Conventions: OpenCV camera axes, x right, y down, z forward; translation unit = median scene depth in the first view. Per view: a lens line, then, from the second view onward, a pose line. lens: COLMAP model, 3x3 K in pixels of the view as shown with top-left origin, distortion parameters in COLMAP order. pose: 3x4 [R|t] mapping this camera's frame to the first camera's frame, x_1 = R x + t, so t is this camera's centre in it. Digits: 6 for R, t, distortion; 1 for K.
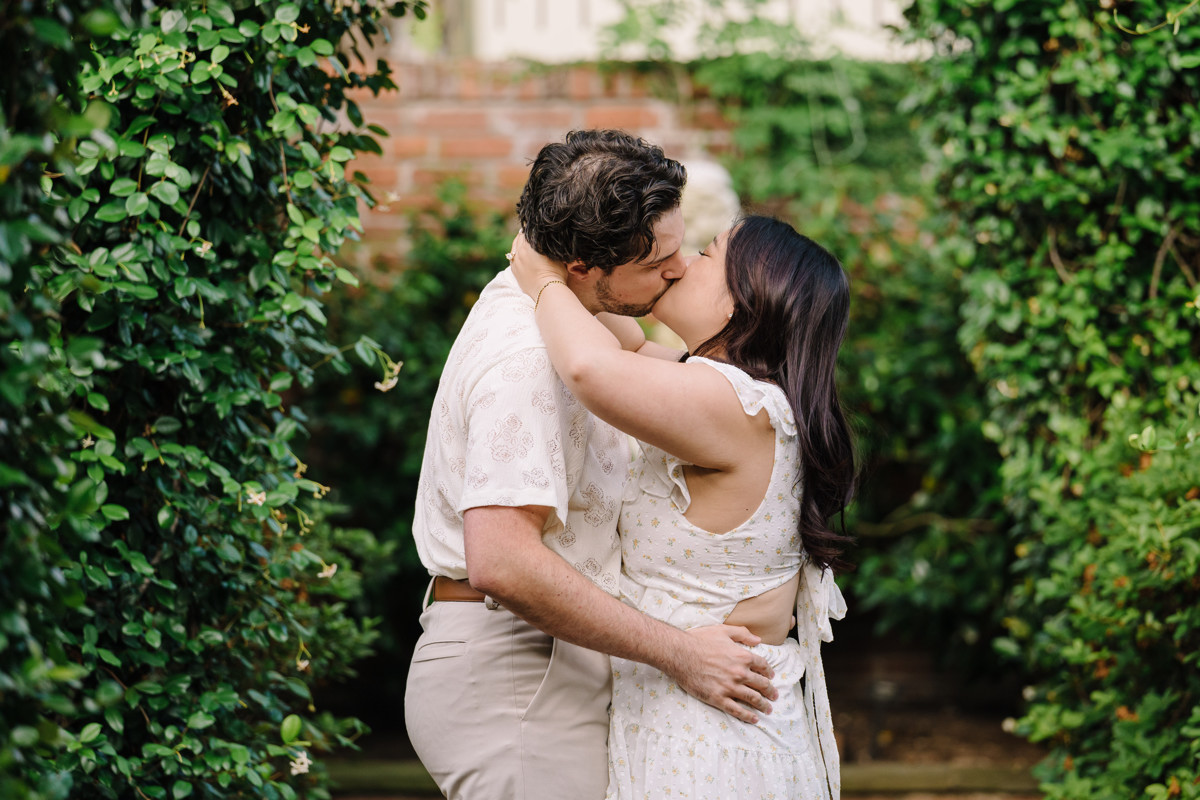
lens RADIAL K [[7327.1, 0, 600.0], [0, 7327.1, 400.0], [0, 0, 1]] dist [-0.155952, 24.212305]
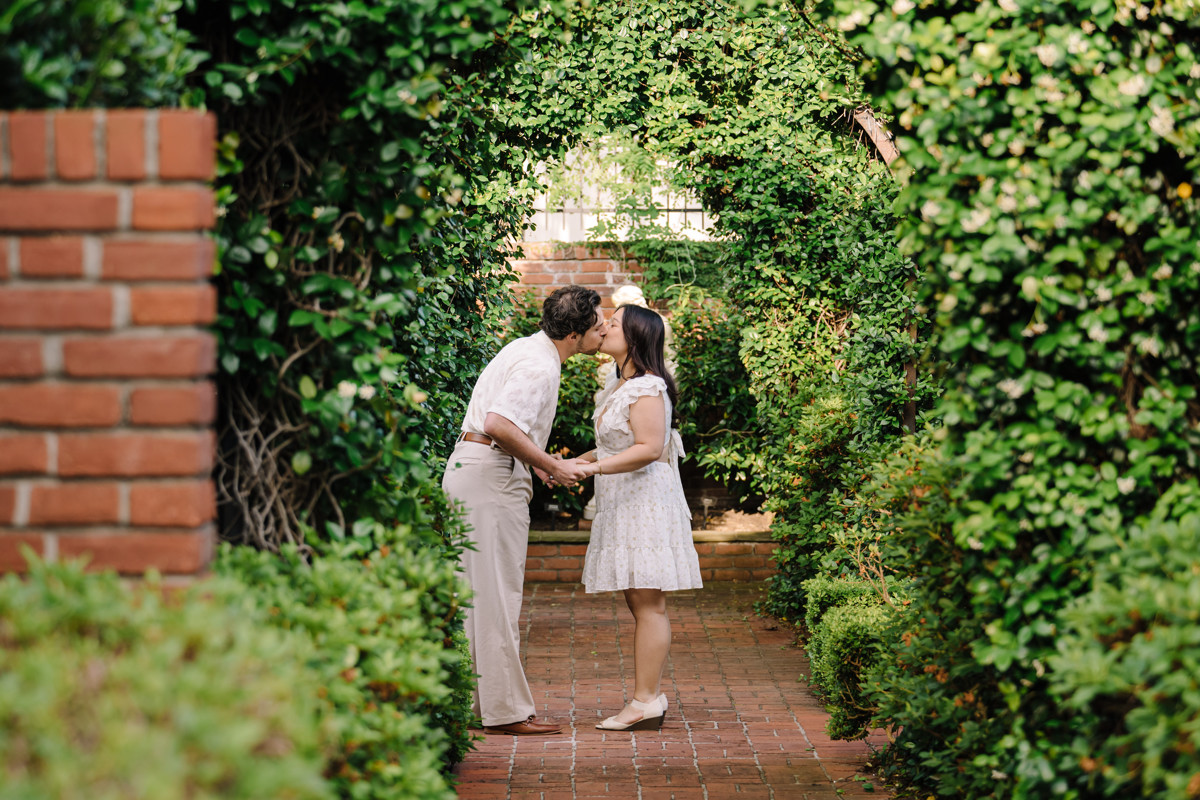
lens RADIAL K [[3578.5, 0, 600.0], [0, 3578.5, 400.0], [0, 0, 1]] dist [0.115402, -0.533924]
pose [[0.999905, -0.005222, 0.012791, -0.015961], [0.005225, 0.999986, -0.000180, 0.008086], [-0.012790, 0.000246, 0.999918, -0.252256]]
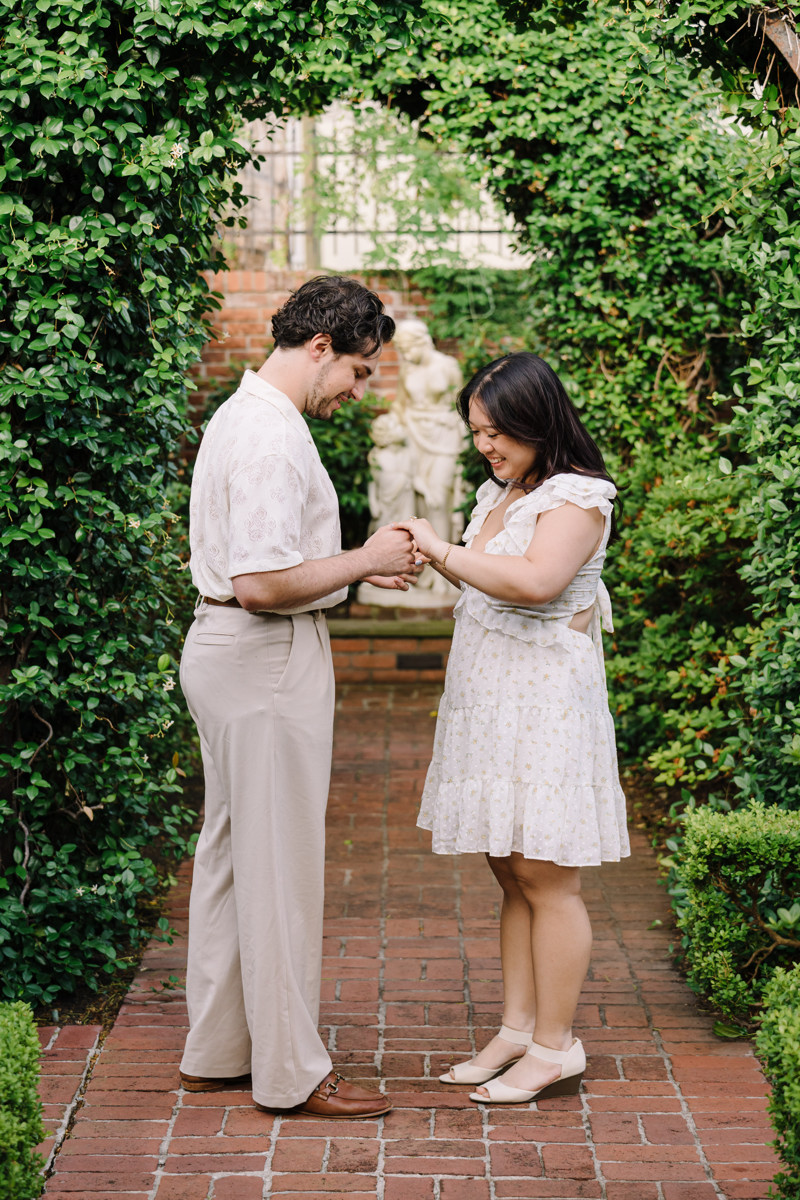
lens RADIAL K [[2650.3, 0, 381.8], [0, 2650.3, 667.2], [0, 0, 1]] dist [0.024946, -0.220520]
pose [[0.999985, -0.005417, 0.000194, 0.005944], [0.005375, 0.995536, 0.094235, -0.008326], [-0.000703, -0.094232, 0.995550, 0.356584]]
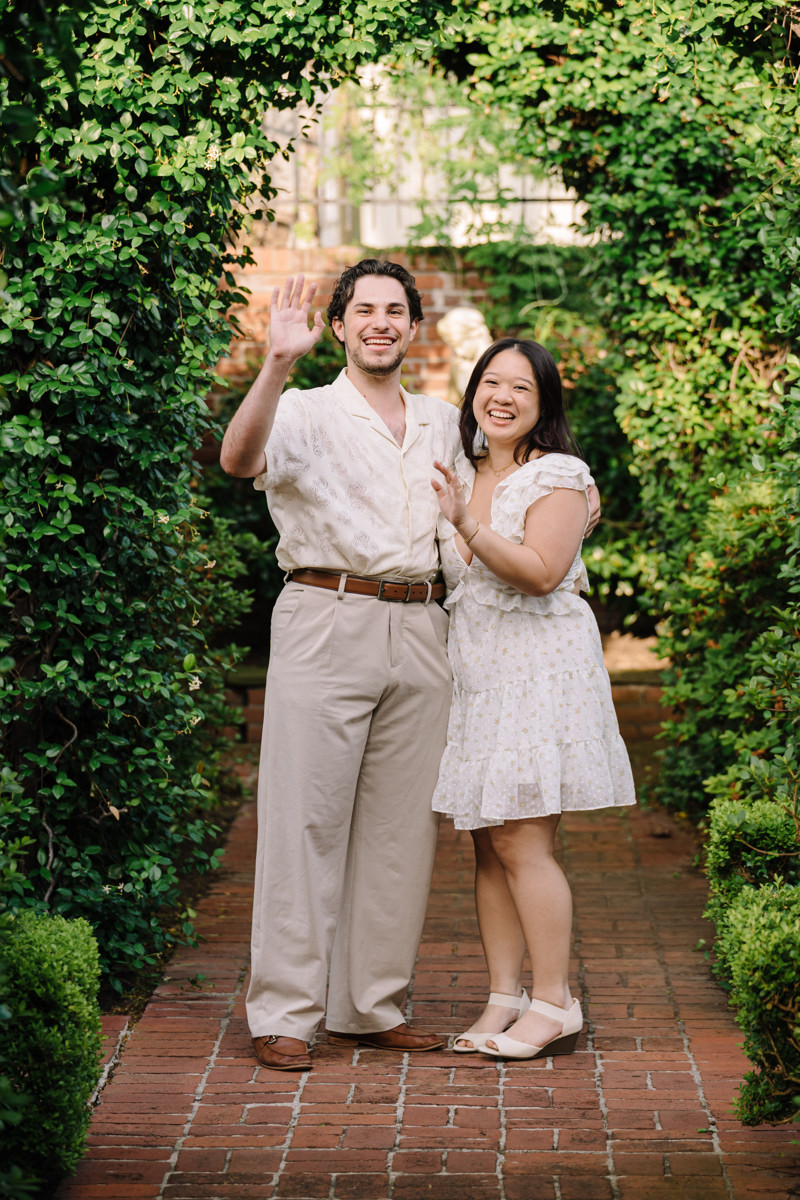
lens RADIAL K [[4054.0, 0, 367.2], [0, 4054.0, 603.4], [0, 0, 1]] dist [0.138632, -0.975864]
pose [[0.999759, -0.004250, -0.021556, 0.014343], [0.005121, 0.999165, 0.040538, -0.003503], [0.021366, -0.040638, 0.998945, 0.094861]]
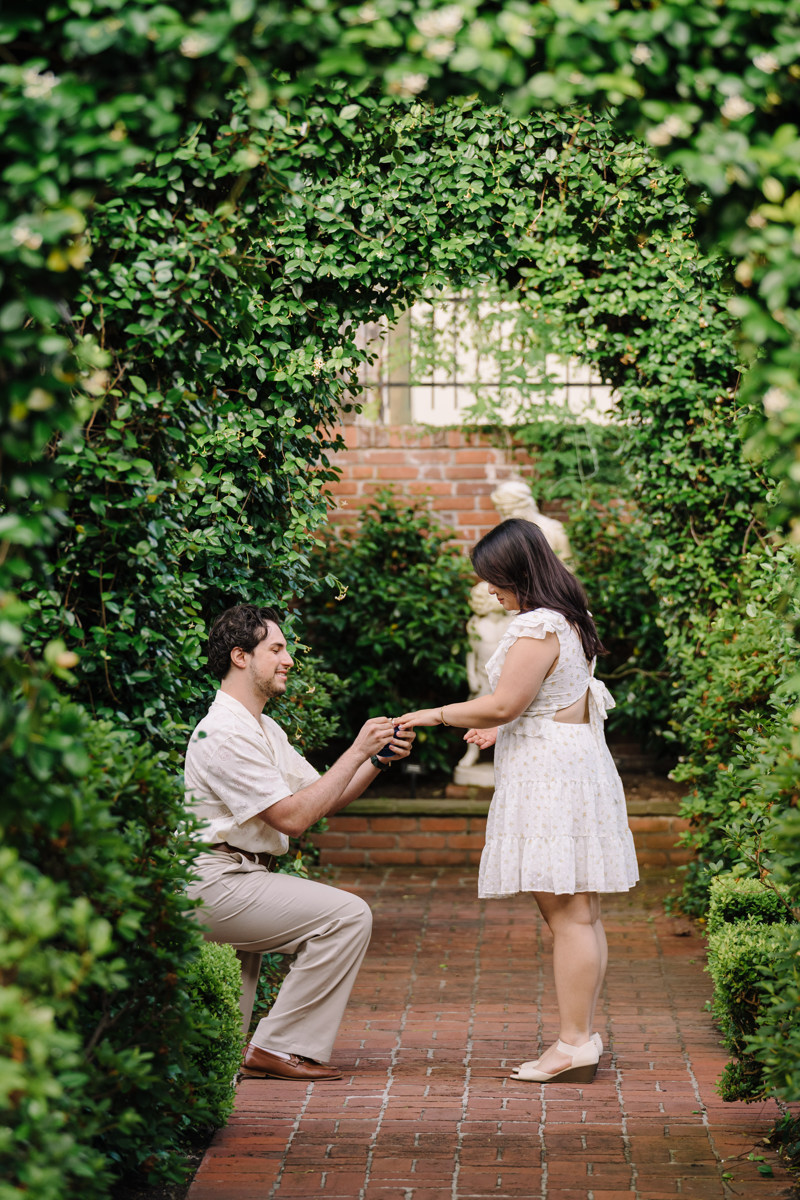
lens RADIAL K [[4414.6, 0, 330.6], [0, 4414.6, 605.0], [0, 0, 1]] dist [0.128184, -1.179612]
pose [[0.999284, 0.000524, -0.037840, 0.012109], [-0.000590, 0.999998, -0.001742, 0.001895], [0.037839, 0.001763, 0.999282, -0.180055]]
